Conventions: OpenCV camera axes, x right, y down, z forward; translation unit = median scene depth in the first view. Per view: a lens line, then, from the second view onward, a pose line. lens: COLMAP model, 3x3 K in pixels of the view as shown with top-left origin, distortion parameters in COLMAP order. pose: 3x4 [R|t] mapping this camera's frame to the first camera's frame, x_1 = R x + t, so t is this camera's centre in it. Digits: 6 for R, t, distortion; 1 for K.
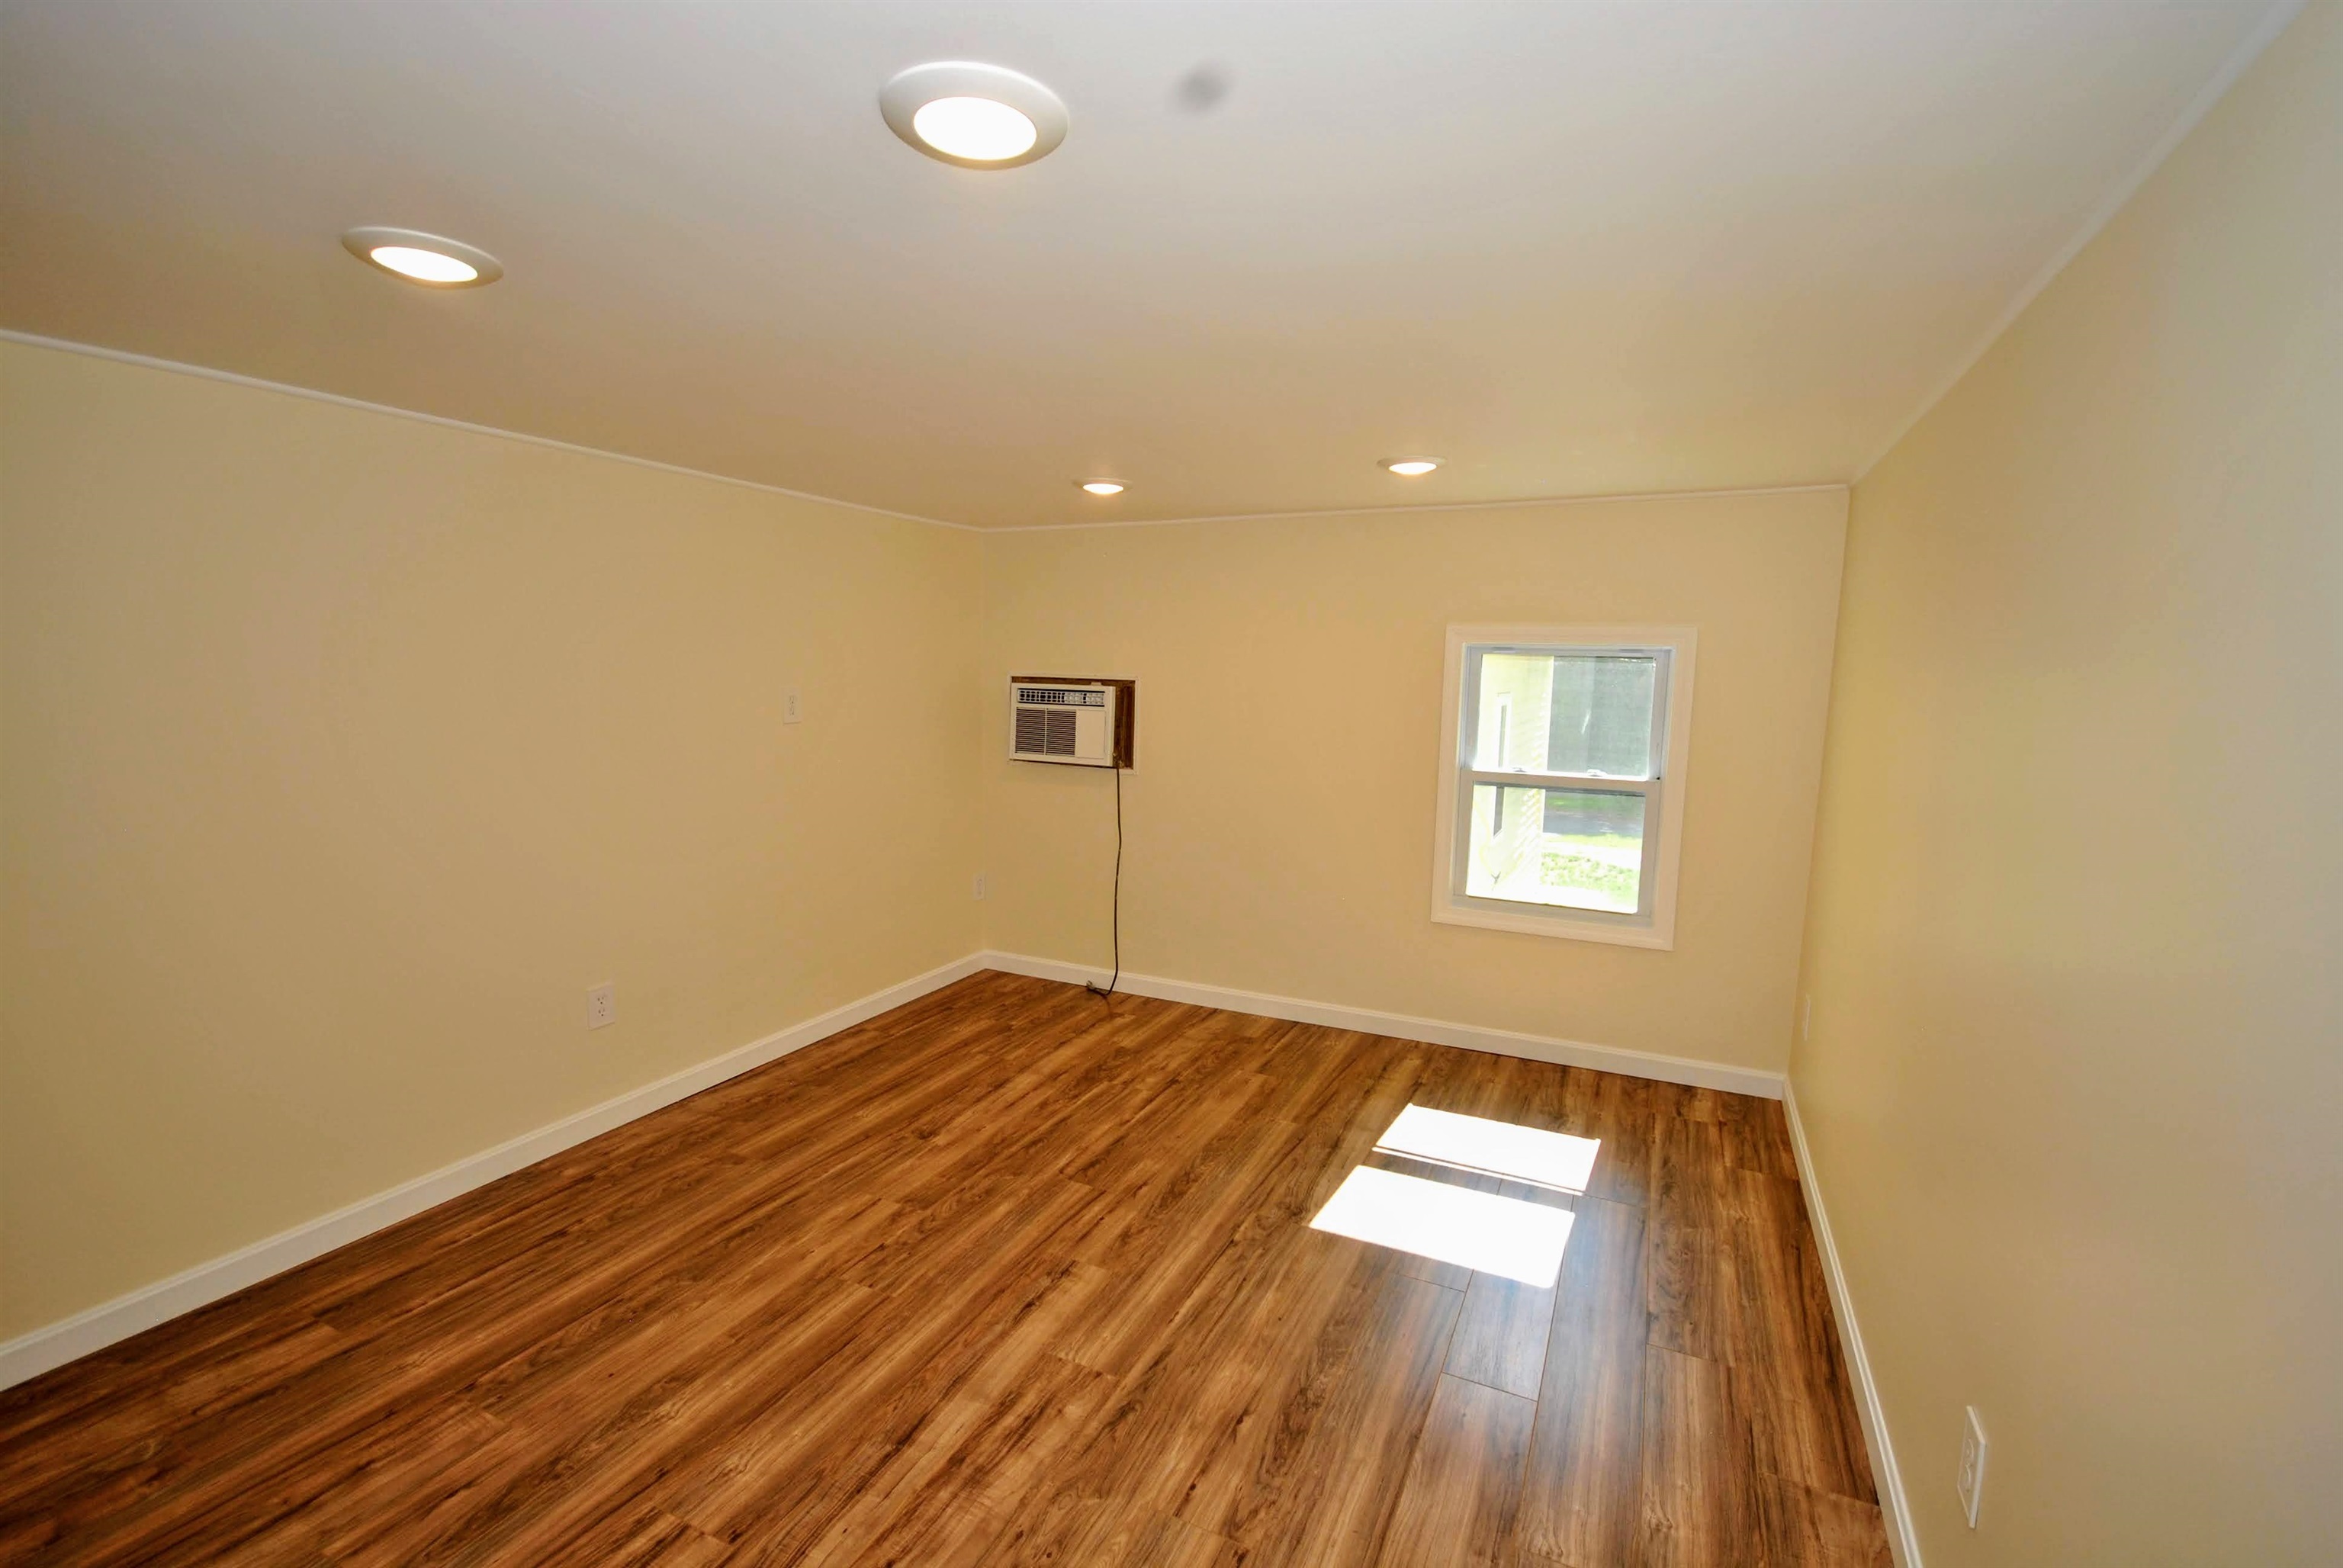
lens RADIAL K [[1027.6, 0, 1179.5], [0, 1027.6, 782.9], [0, 0, 1]] dist [0.010453, -0.012316]
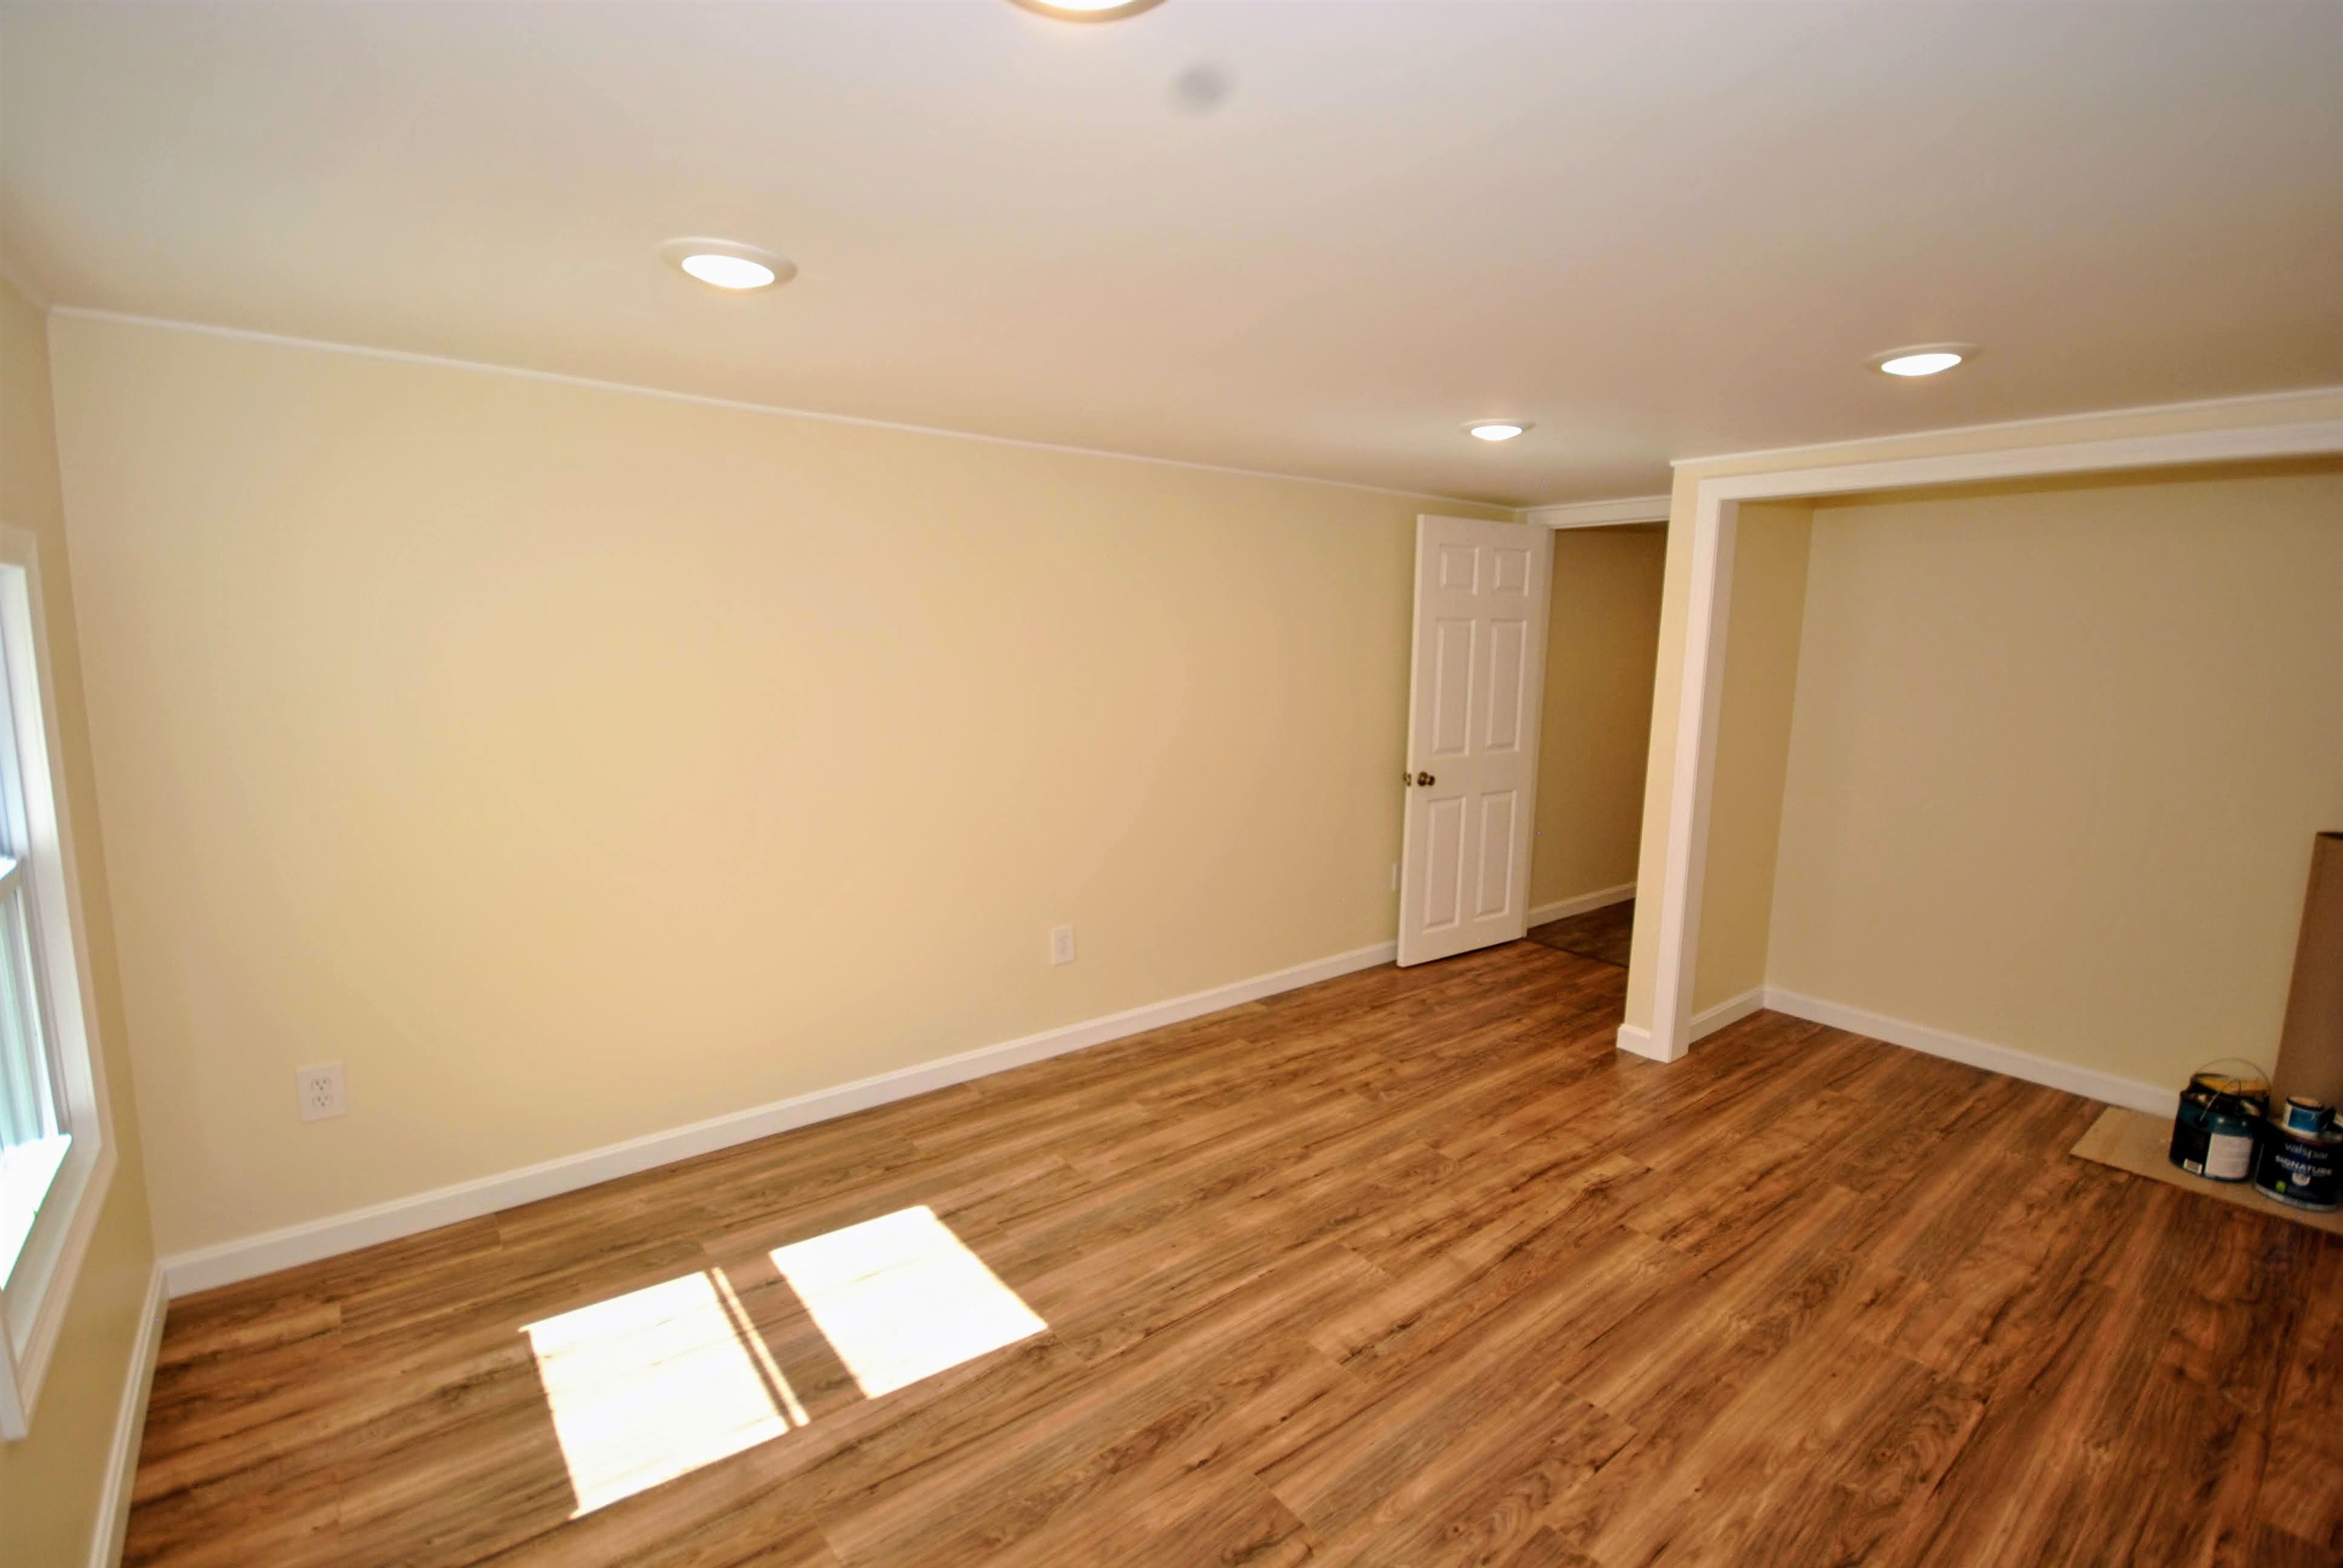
lens RADIAL K [[1027.6, 0, 1179.5], [0, 1027.6, 782.9], [0, 0, 1]] dist [0.010453, -0.012316]
pose [[-0.898489, -0.094705, 0.428658, -0.315783], [0.021316, 0.965889, 0.258076, -0.218630], [-0.438478, 0.241016, -0.865823, 1.770894]]
